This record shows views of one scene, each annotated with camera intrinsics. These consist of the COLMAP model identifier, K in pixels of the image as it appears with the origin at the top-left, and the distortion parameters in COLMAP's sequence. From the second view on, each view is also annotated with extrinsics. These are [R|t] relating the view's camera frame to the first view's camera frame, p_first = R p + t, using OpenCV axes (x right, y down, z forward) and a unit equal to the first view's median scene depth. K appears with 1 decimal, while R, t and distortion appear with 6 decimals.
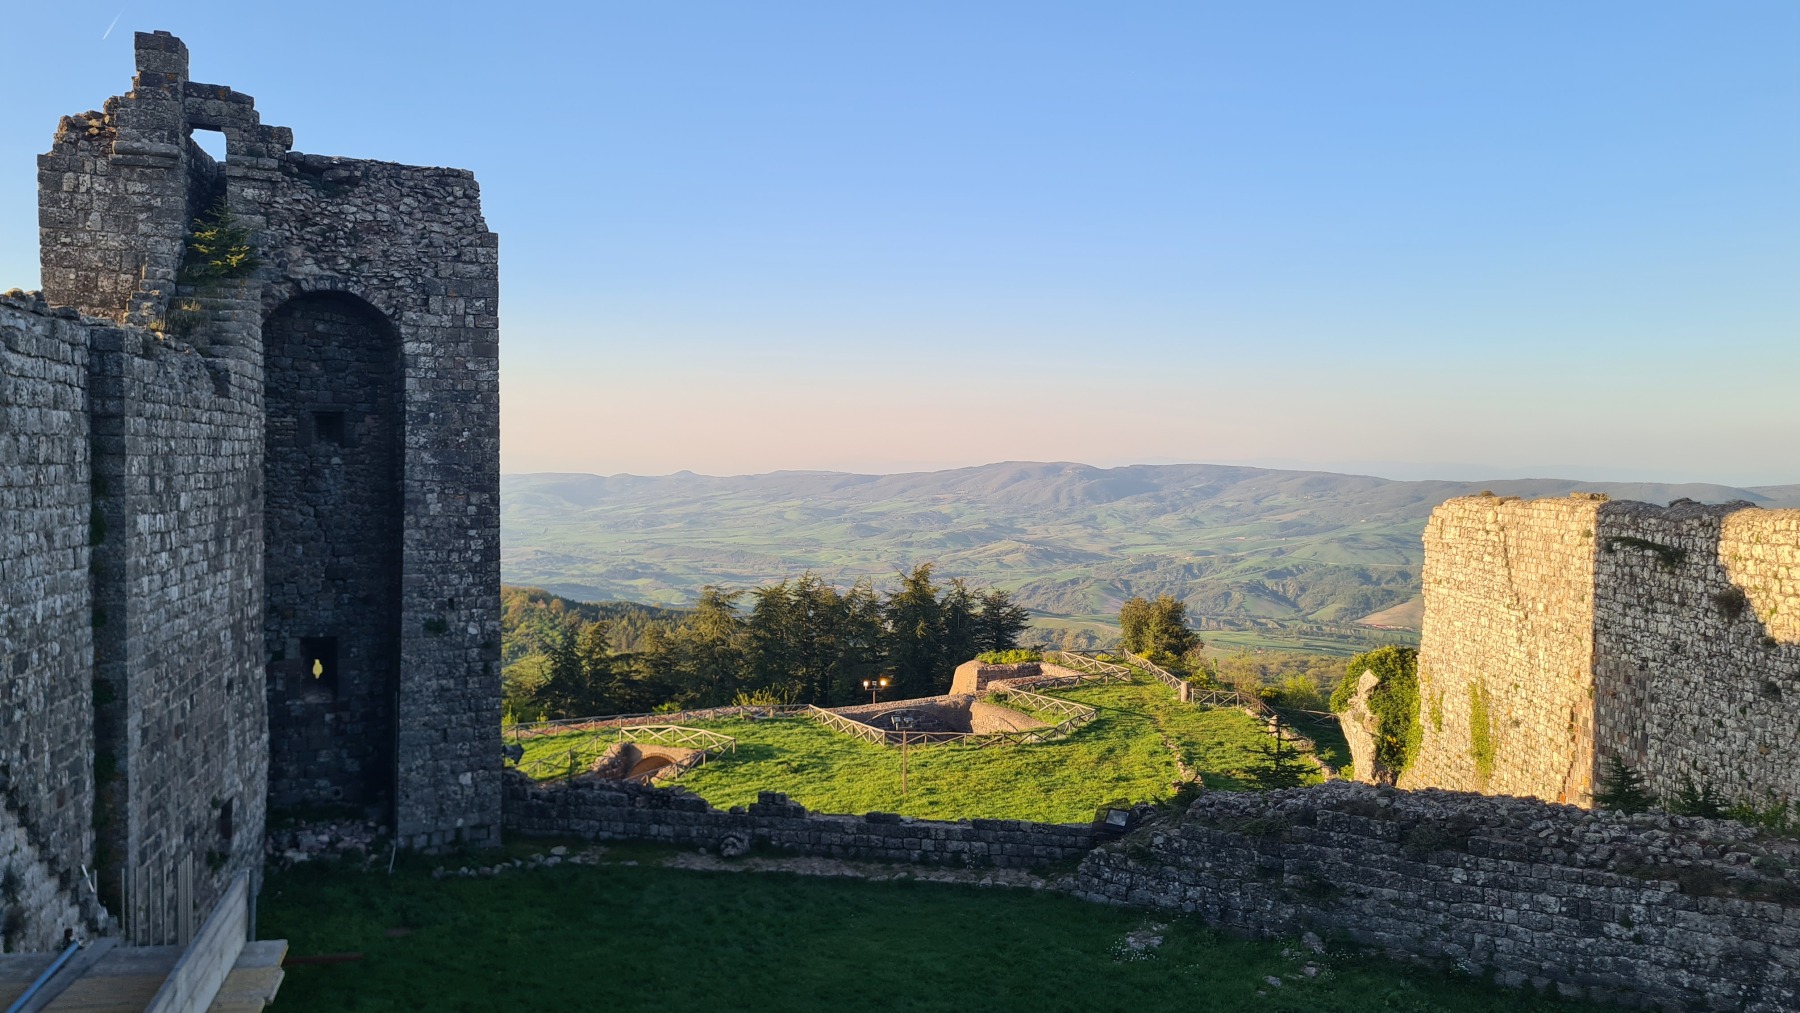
lens RADIAL K [[1342.1, 0, 898.7], [0, 1342.1, 508.0], [0, 0, 1]] dist [0.038718, 0.003601]
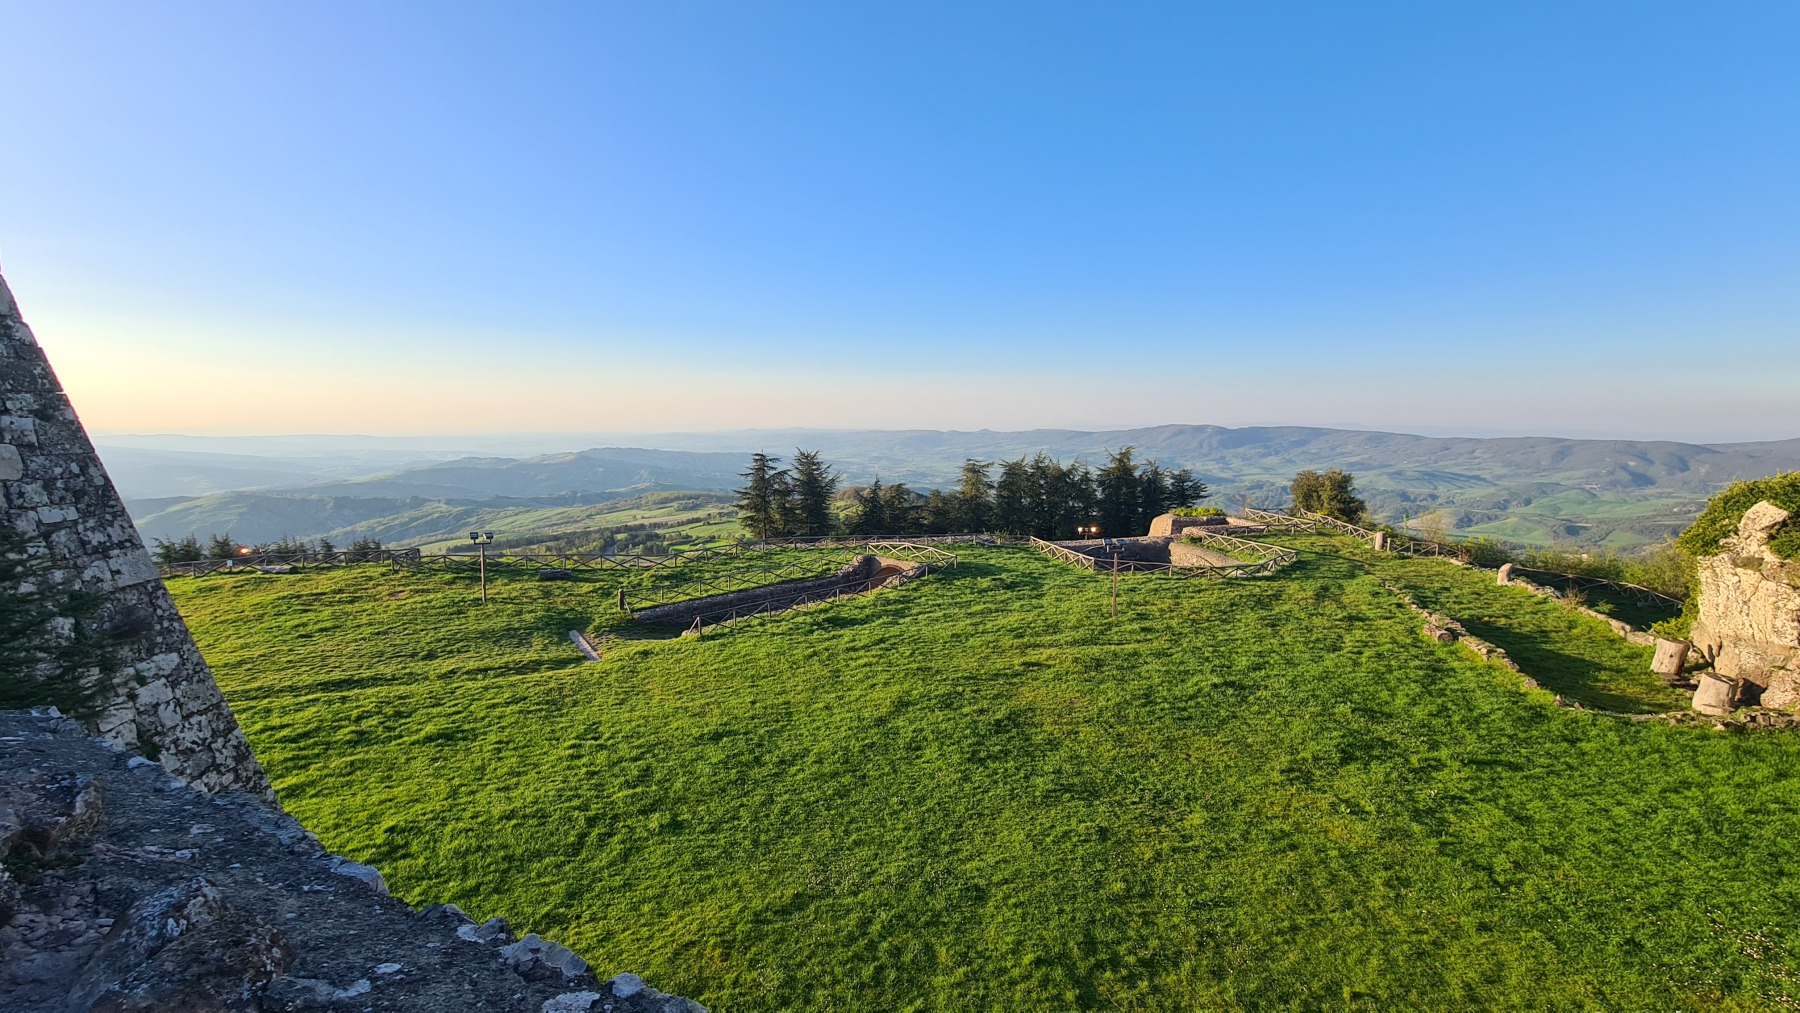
lens RADIAL K [[725.8, 0, 898.2], [0, 725.8, 501.0], [0, 0, 1]] dist [-0.002629, -0.000719]
pose [[0.961830, 0.033913, -0.271537, -0.003782], [-0.014477, 0.997207, 0.073265, 0.059531], [0.273264, -0.066537, 0.959635, 0.295469]]
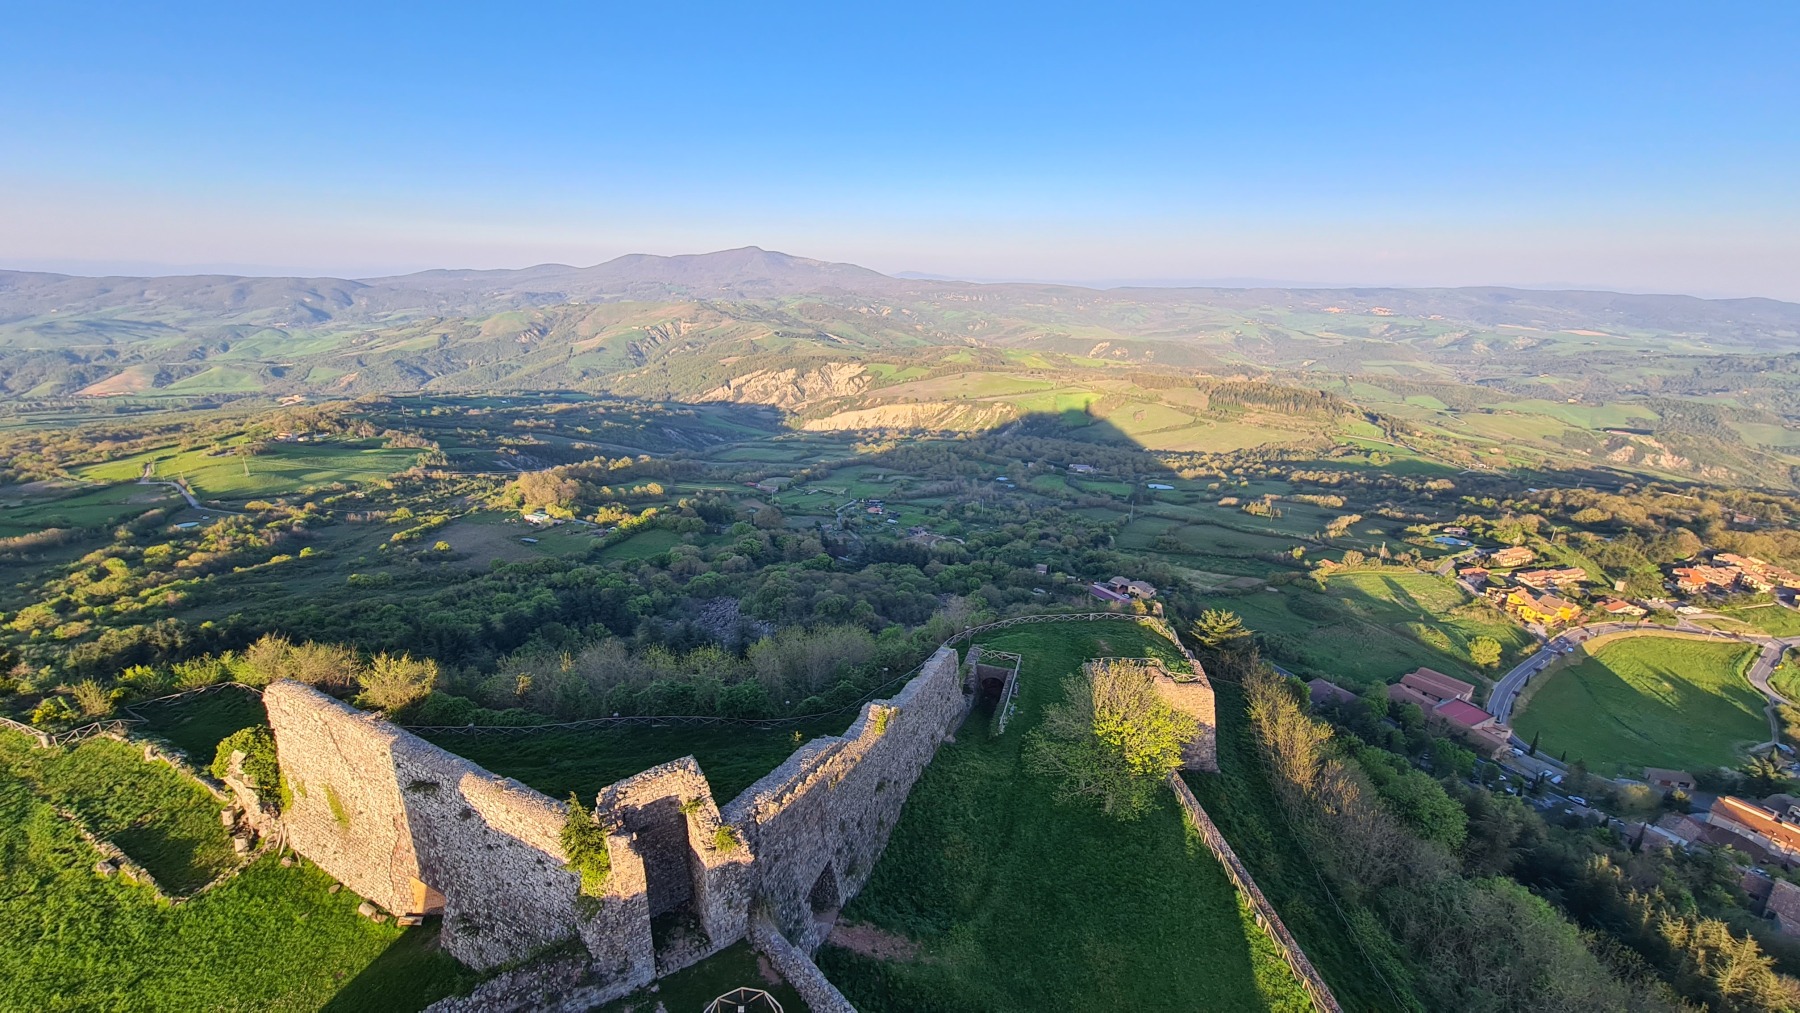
lens RADIAL K [[725.8, 0, 898.7], [0, 725.8, 512.2], [0, 0, 1]] dist [-0.002629, -0.000719]
pose [[0.383115, -0.288521, 0.877485, -0.031992], [0.016010, 0.951898, 0.305998, -0.268971], [-0.923562, -0.103184, 0.369305, -0.058250]]
